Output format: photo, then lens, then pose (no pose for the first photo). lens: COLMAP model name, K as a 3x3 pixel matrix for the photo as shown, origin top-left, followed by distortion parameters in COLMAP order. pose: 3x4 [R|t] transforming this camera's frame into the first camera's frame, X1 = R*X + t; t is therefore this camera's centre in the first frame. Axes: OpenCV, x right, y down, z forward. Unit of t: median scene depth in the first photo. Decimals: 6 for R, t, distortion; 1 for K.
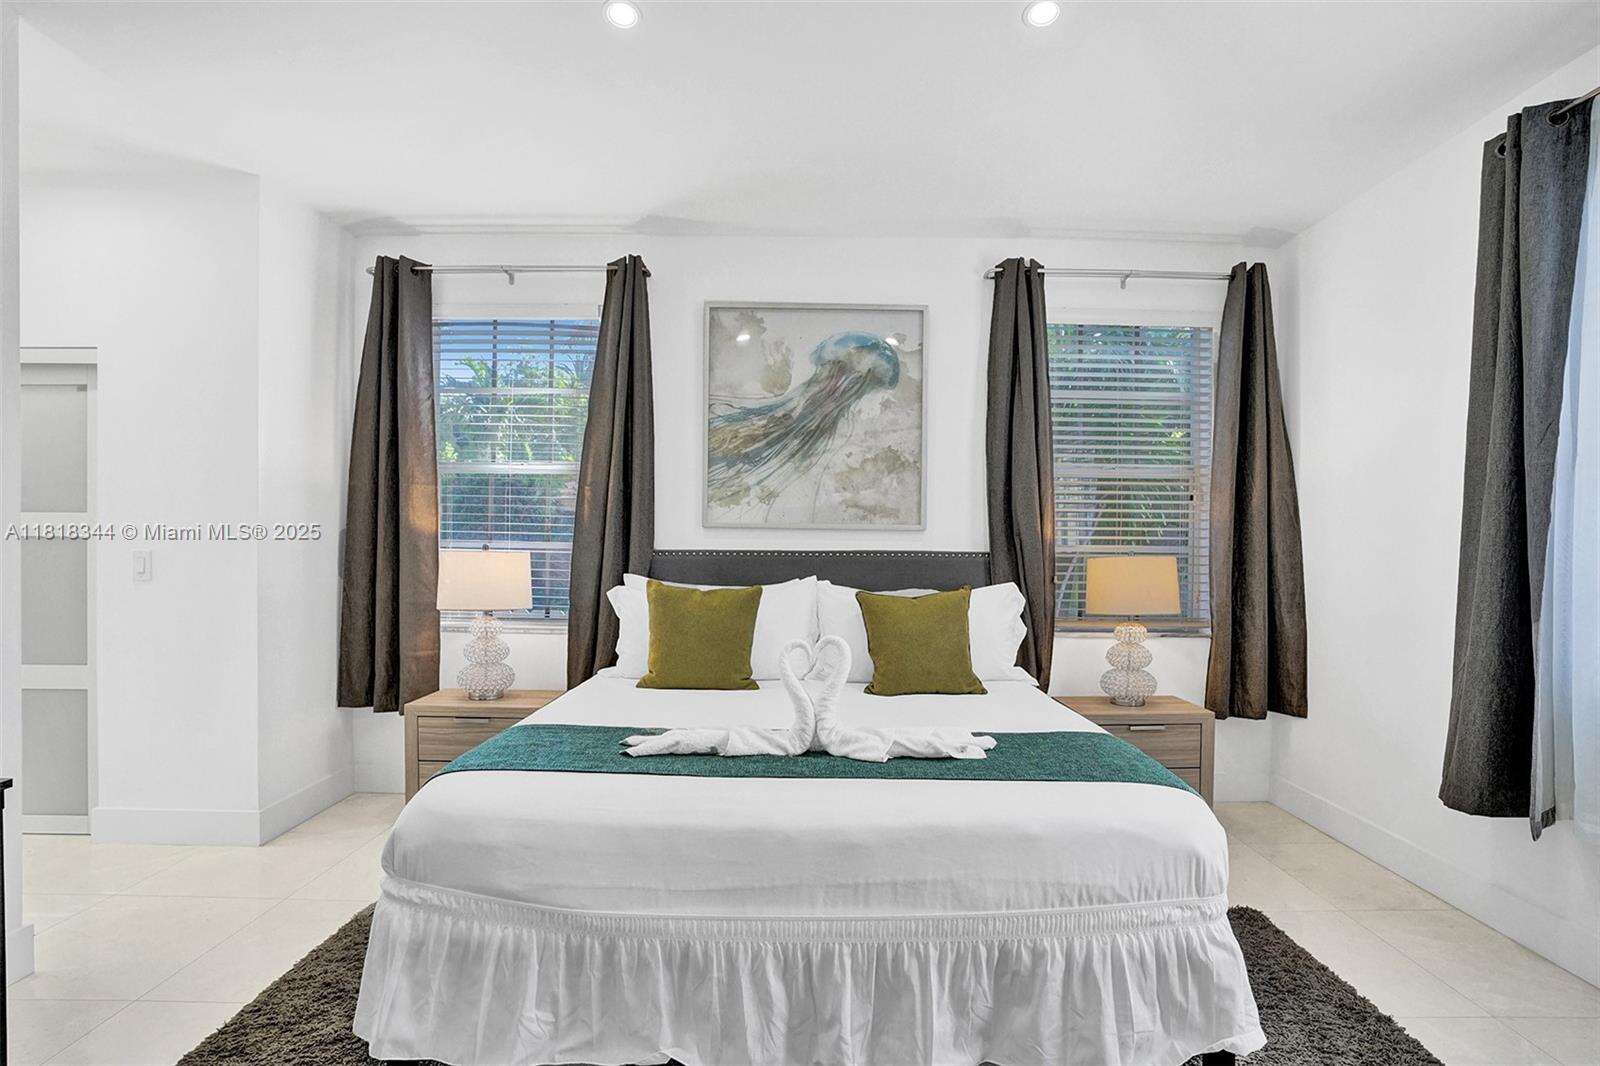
lens RADIAL K [[819.5, 0, 799.9], [0, 819.5, 526.7], [0, 0, 1]] dist [-0.074633, 0.049547]
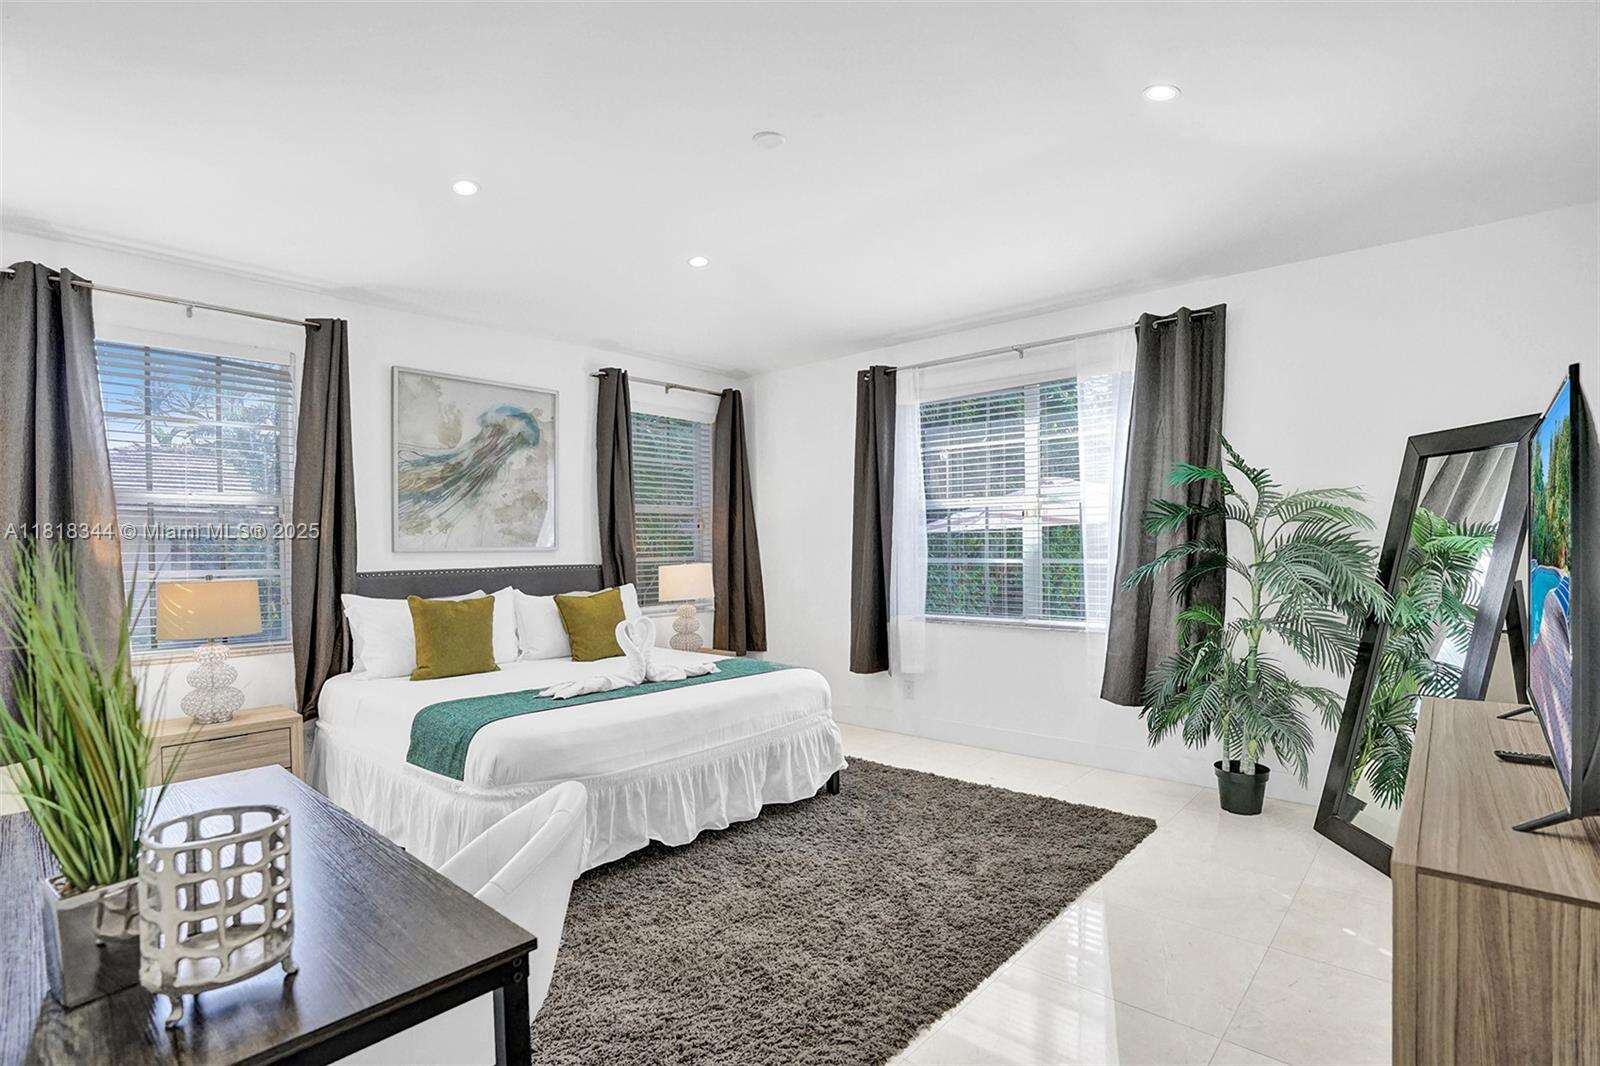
lens RADIAL K [[756.0, 0, 810.7], [0, 756.0, 538.9], [0, 0, 1]] dist [-0.070855, 0.027540]
pose [[0.664473, -0.014604, 0.747169, -0.525826], [0.012117, 0.999888, 0.008768, -0.021392], [-0.747214, 0.003227, 0.664576, -0.188475]]
